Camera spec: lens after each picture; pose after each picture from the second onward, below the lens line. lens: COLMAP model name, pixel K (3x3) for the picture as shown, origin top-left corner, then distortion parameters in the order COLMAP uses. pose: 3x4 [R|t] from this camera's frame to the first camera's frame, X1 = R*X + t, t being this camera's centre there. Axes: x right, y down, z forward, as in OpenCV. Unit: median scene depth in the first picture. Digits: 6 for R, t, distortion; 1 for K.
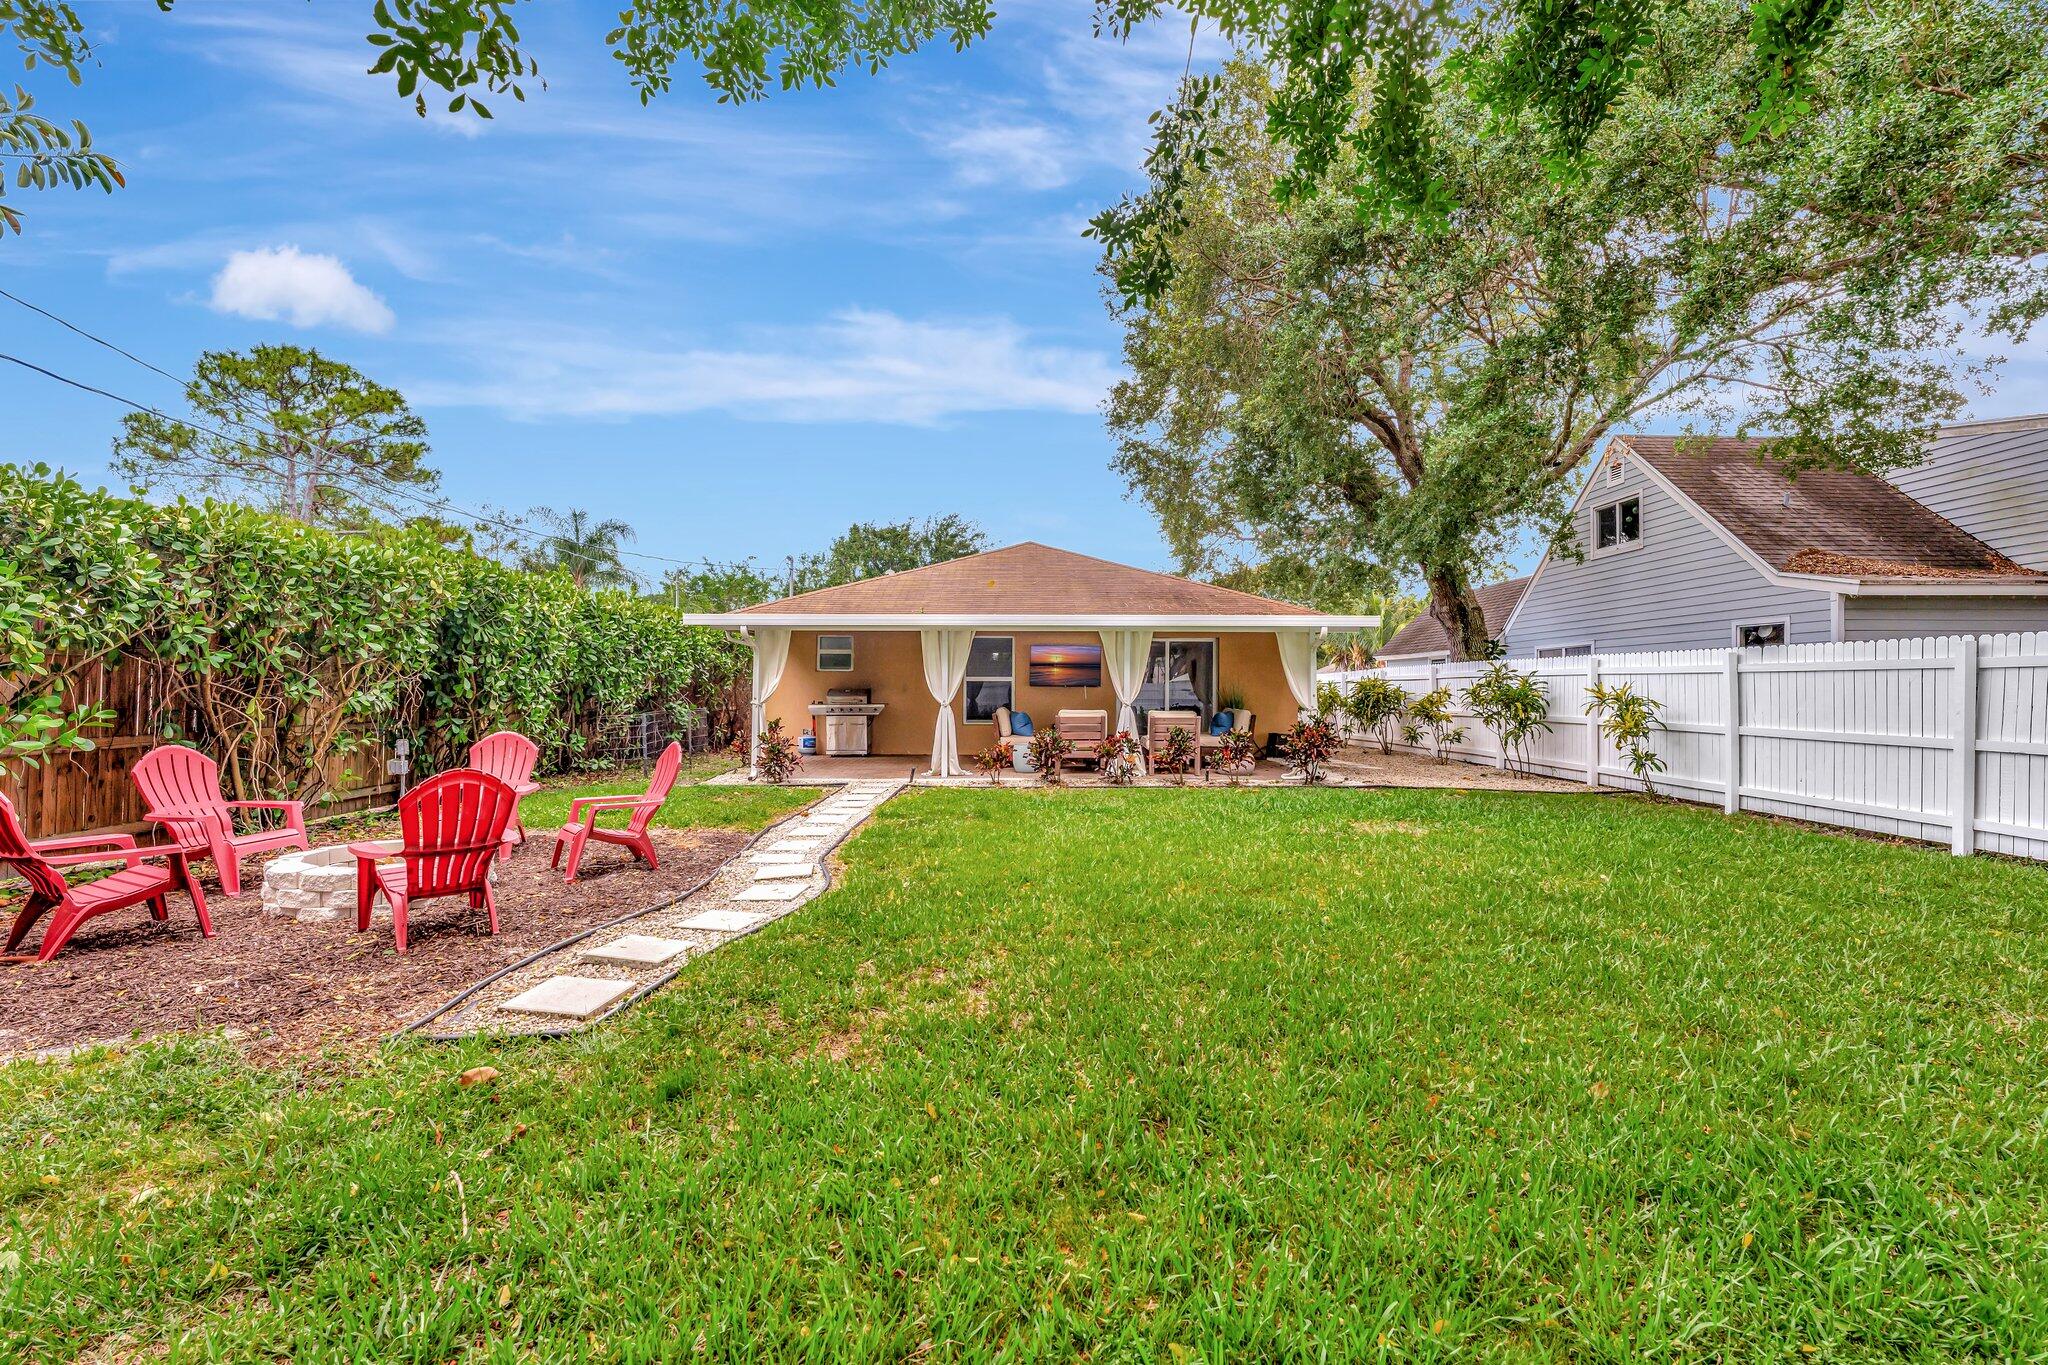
lens RADIAL K [[865.2, 0, 1024.0], [0, 865.2, 682.5], [0, 0, 1]] dist [0.000861, 0.000104]
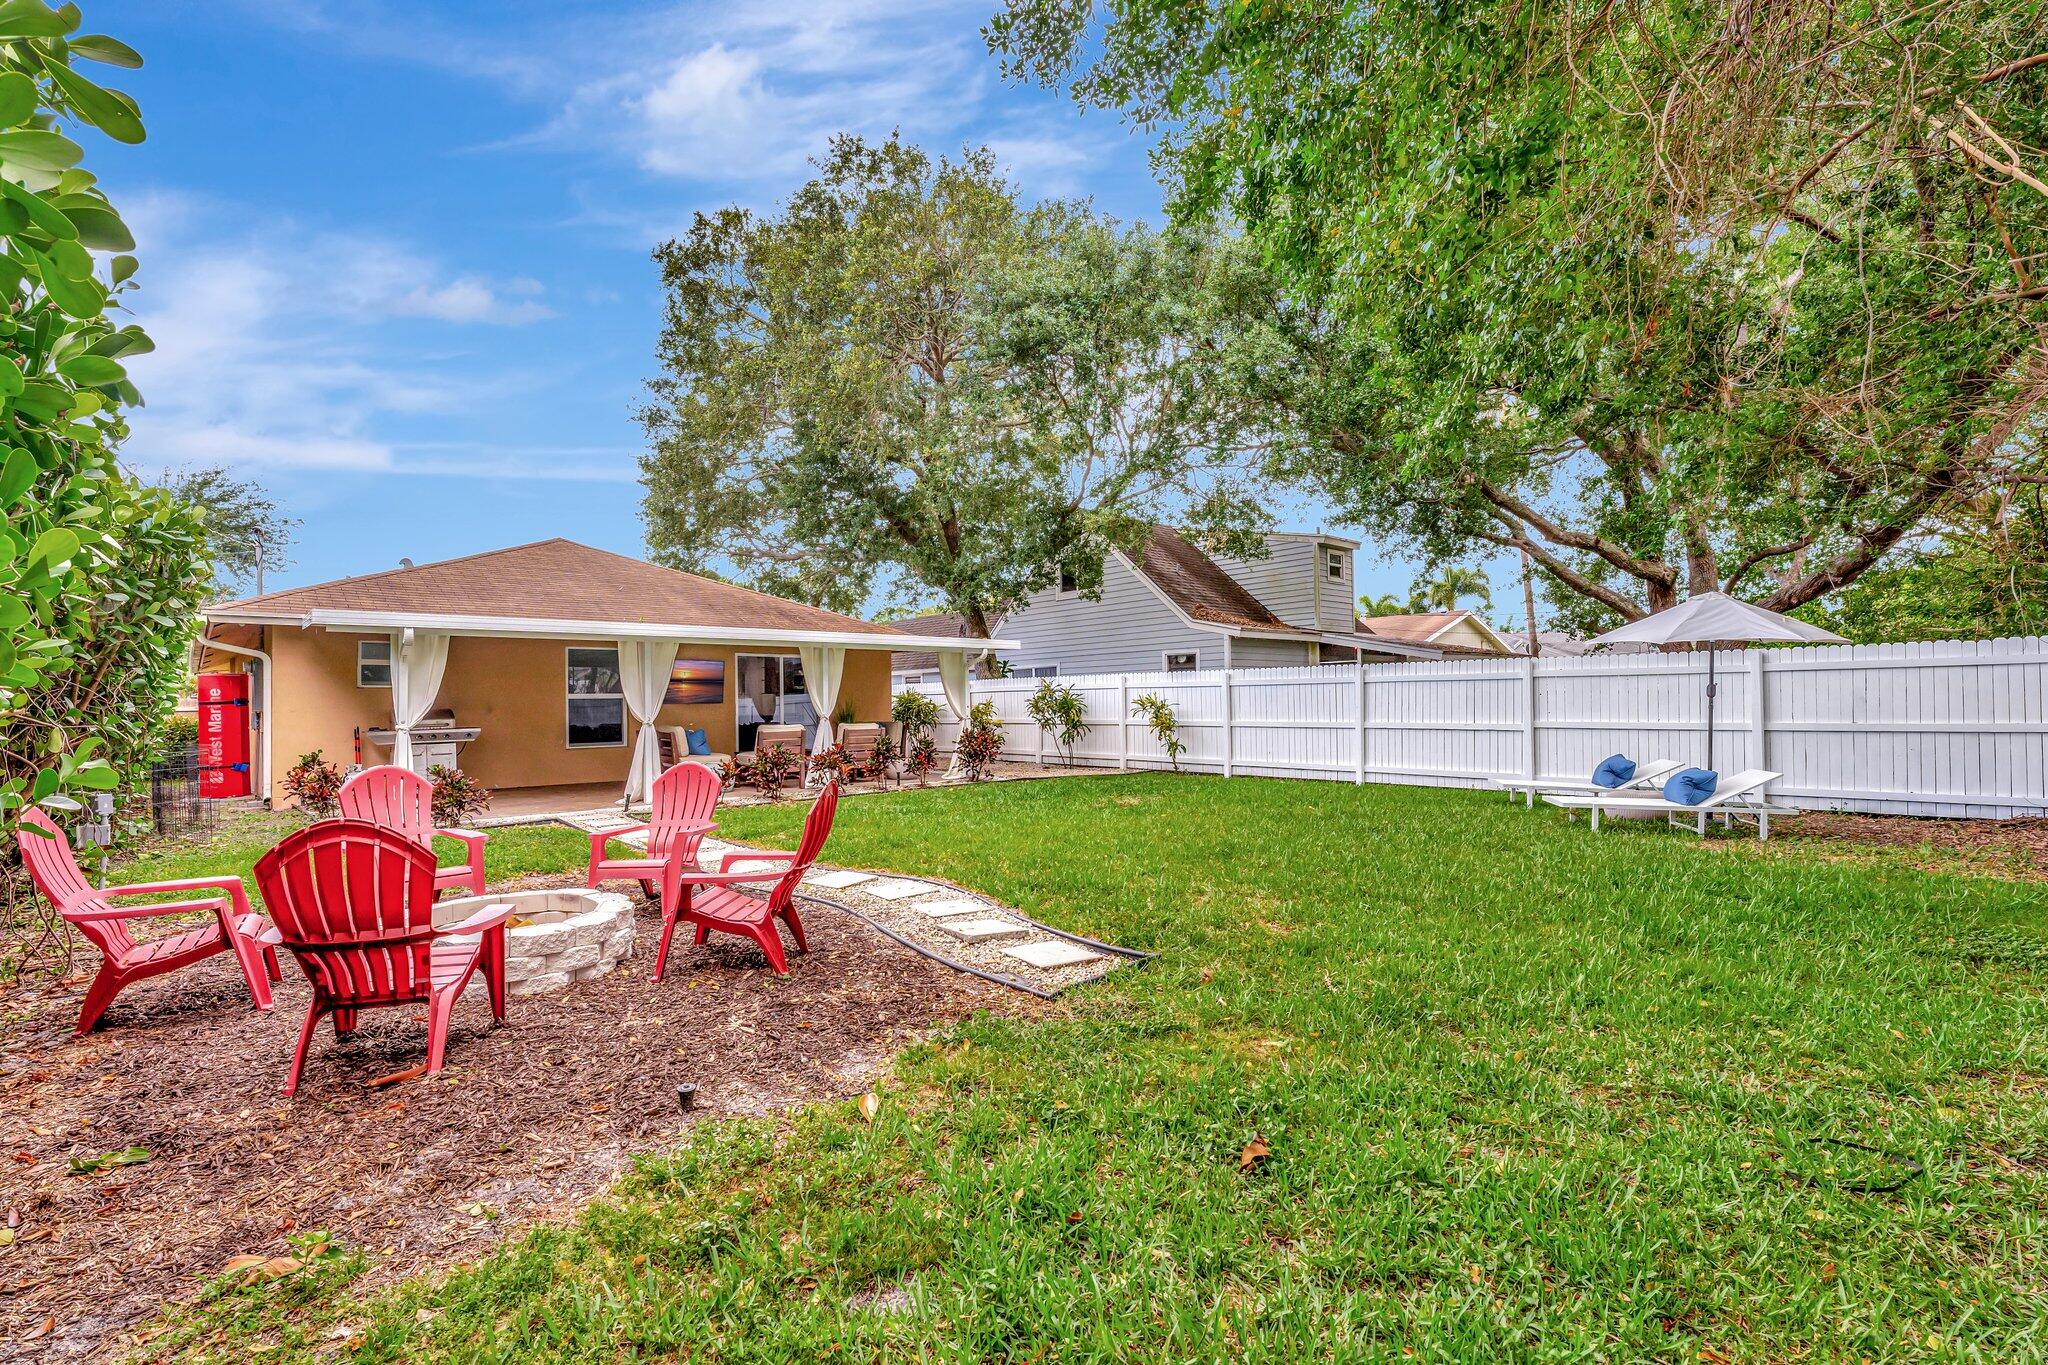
lens RADIAL K [[915.7, 0, 1024.0], [0, 915.7, 682.5], [0, 0, 1]] dist [0.000085, 0.000026]
pose [[0.745072, 0.000816, 0.666984, -0.459968], [0.013057, 0.999790, -0.015808, 0.003081], [-0.666857, 0.020487, 0.744904, 0.027092]]
